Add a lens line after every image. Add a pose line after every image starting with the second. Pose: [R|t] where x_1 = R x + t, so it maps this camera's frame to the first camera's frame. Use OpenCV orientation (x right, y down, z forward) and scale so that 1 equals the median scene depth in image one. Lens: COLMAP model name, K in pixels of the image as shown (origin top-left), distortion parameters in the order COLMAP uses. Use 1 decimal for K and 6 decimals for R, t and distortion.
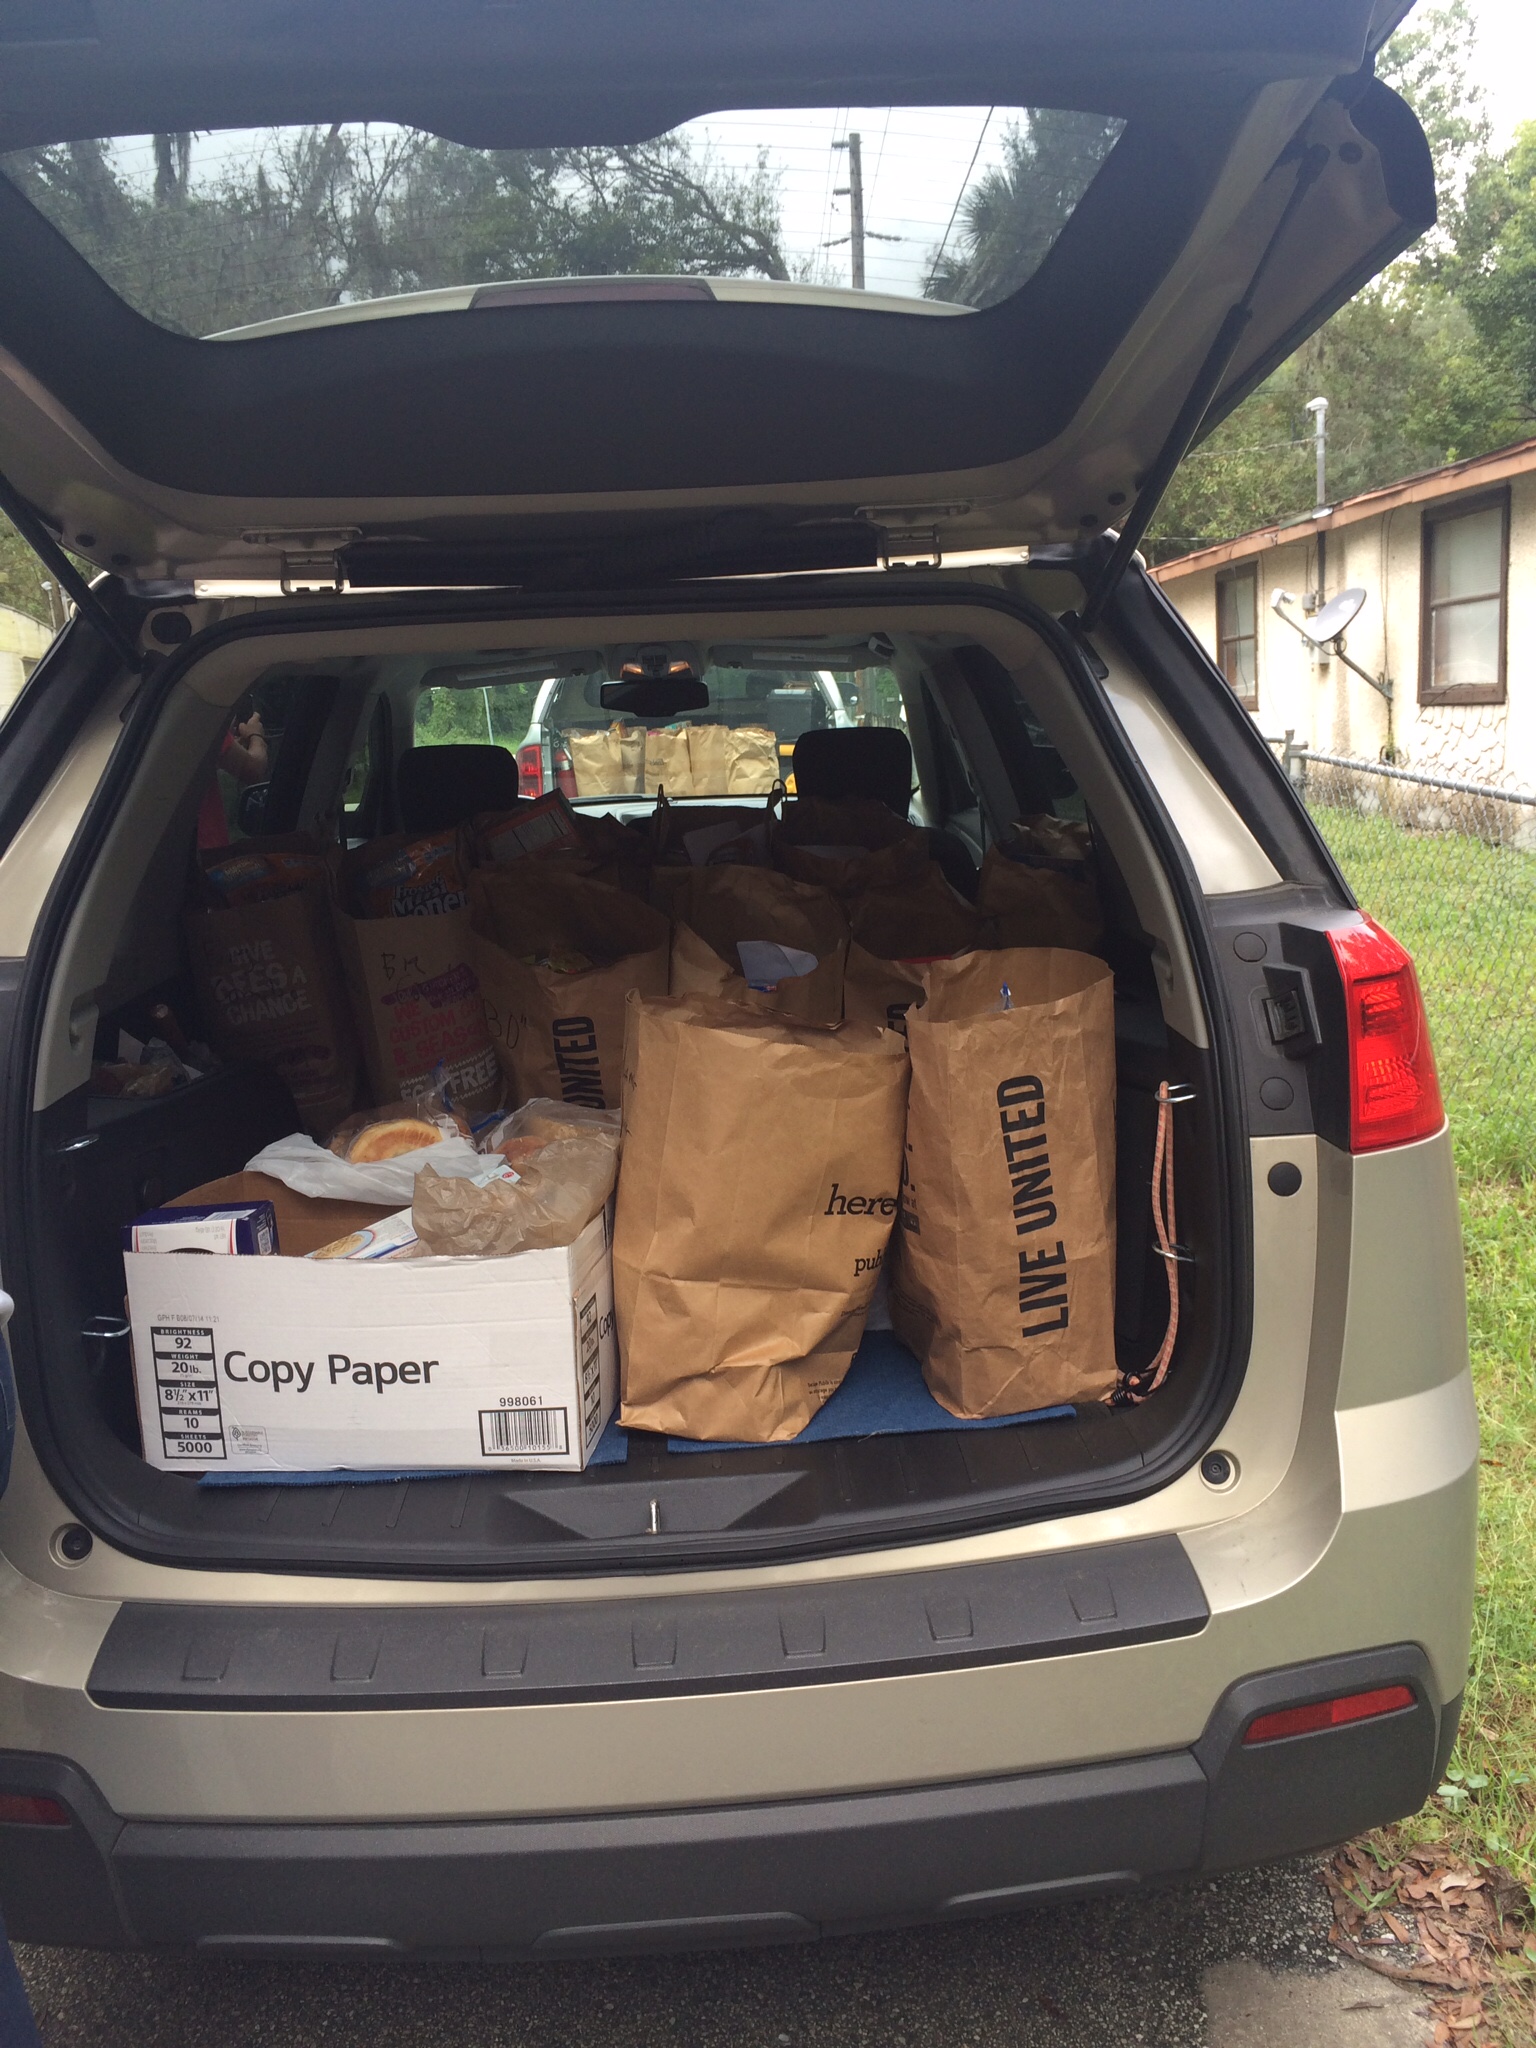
lens RADIAL K [[1781.2, 0, 777.5], [0, 1781.2, 1017.0], [0, 0, 1]] dist [0.003110, -0.003184]
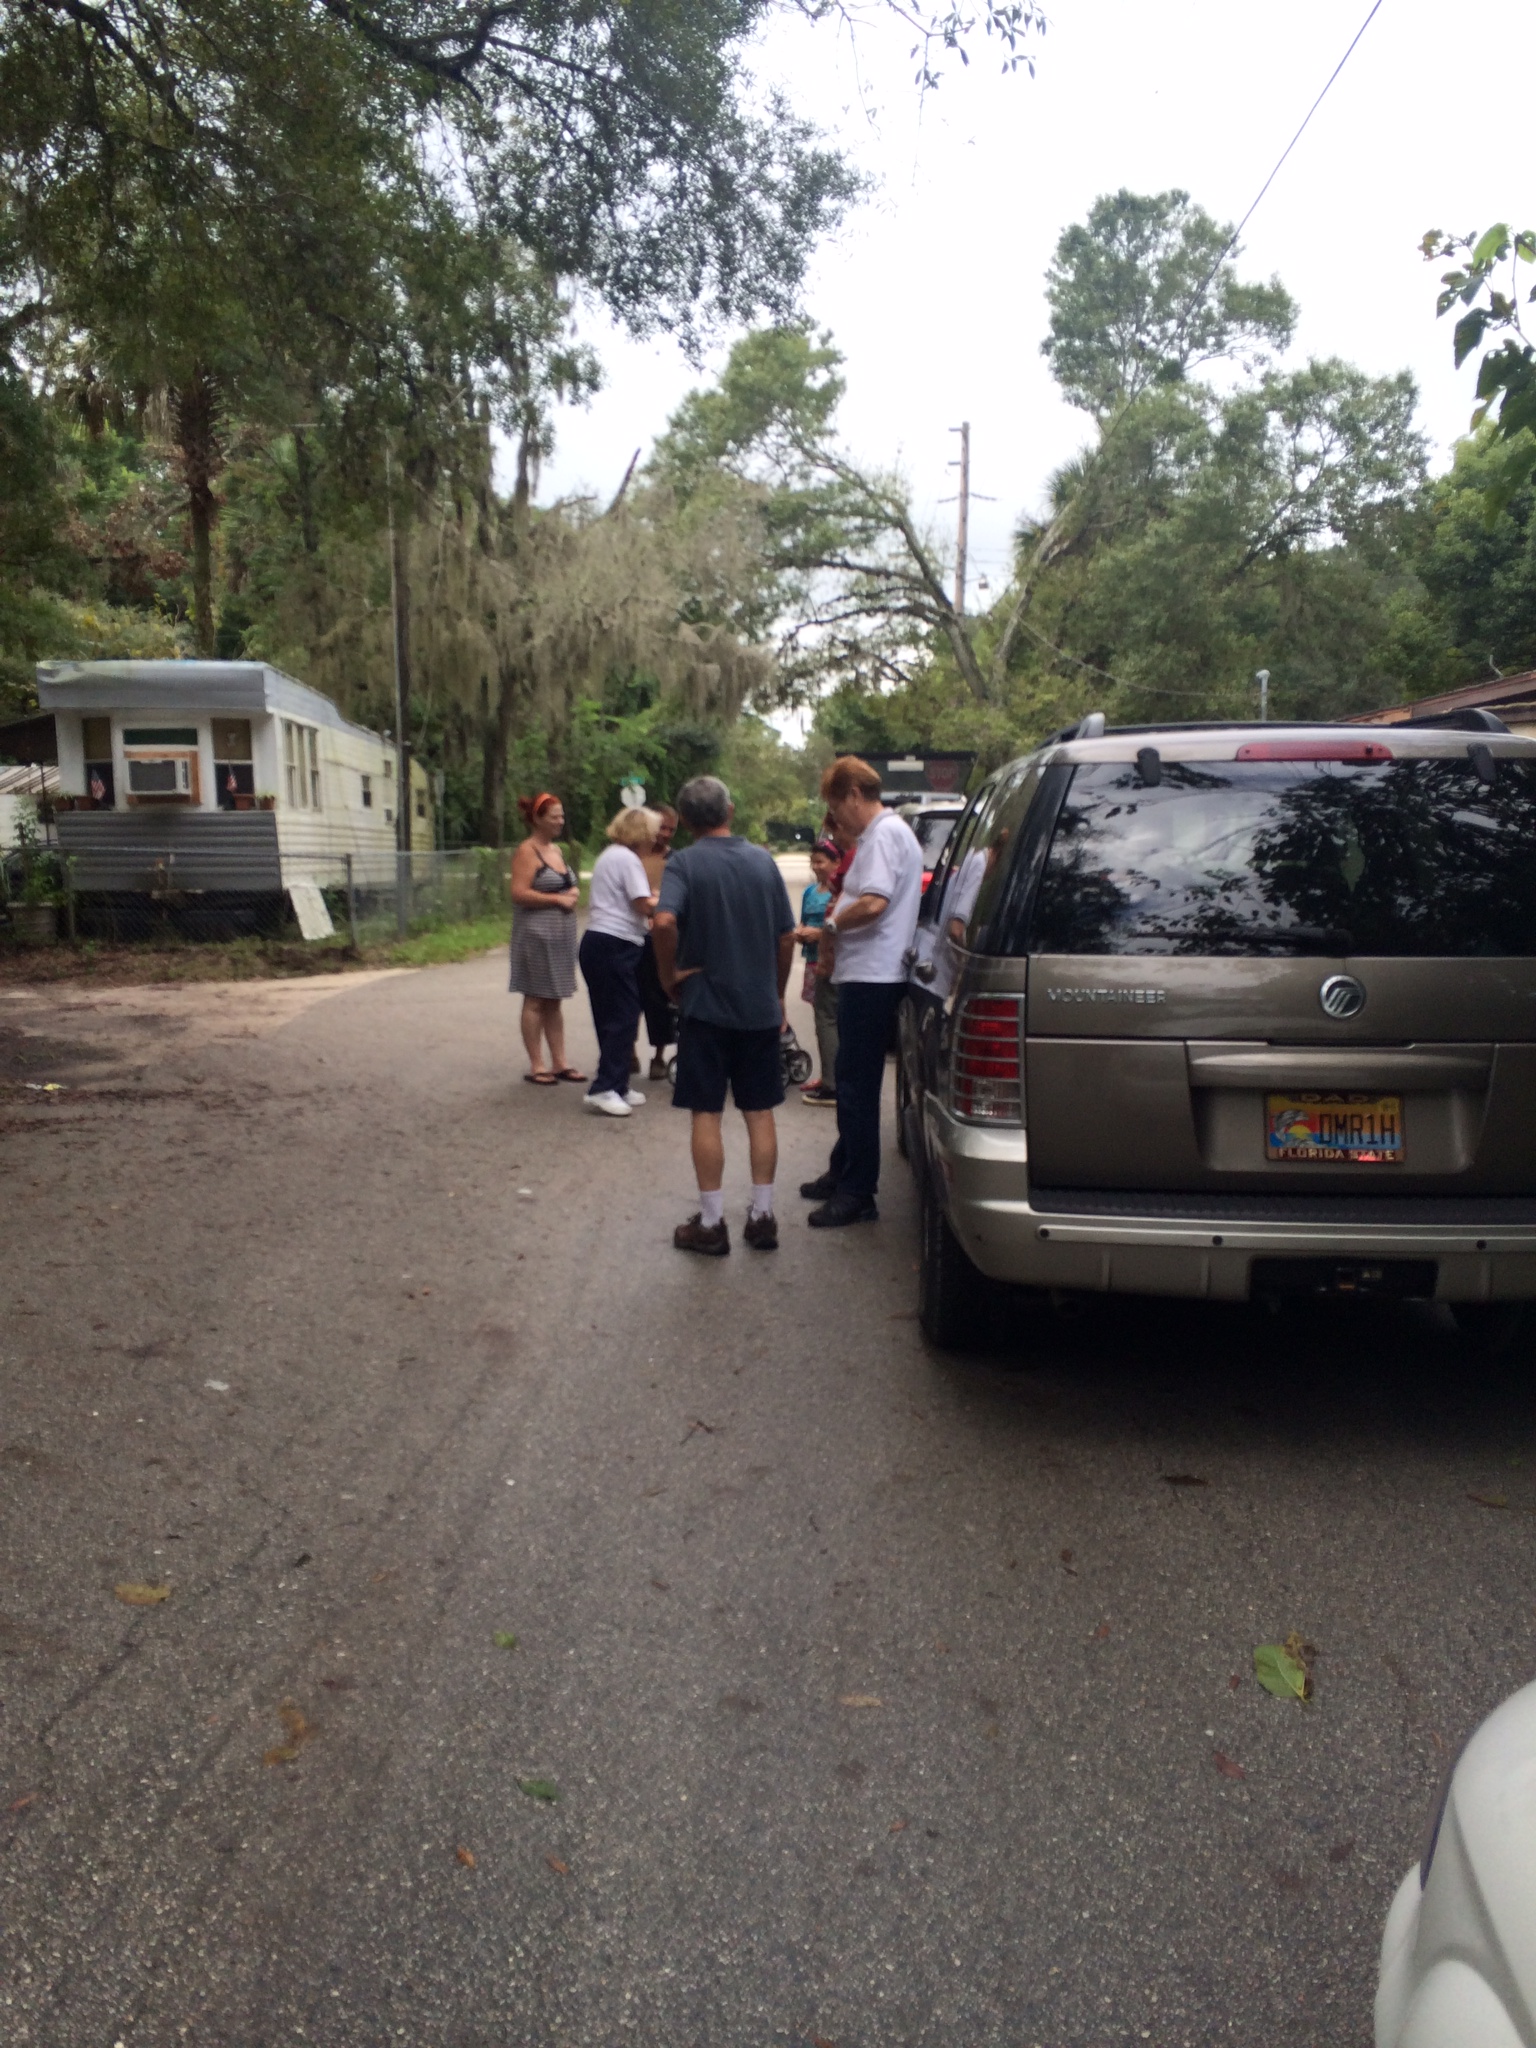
lens RADIAL K [[1781.2, 0, 777.2], [0, 1781.2, 1017.8], [0, 0, 1]] dist [0.003110, -0.003184]
pose [[0.998528, 0.046791, -0.027440, -0.045119], [-0.048765, 0.995889, -0.076340, 0.063561], [0.023755, 0.077566, 0.996704, -0.333542]]
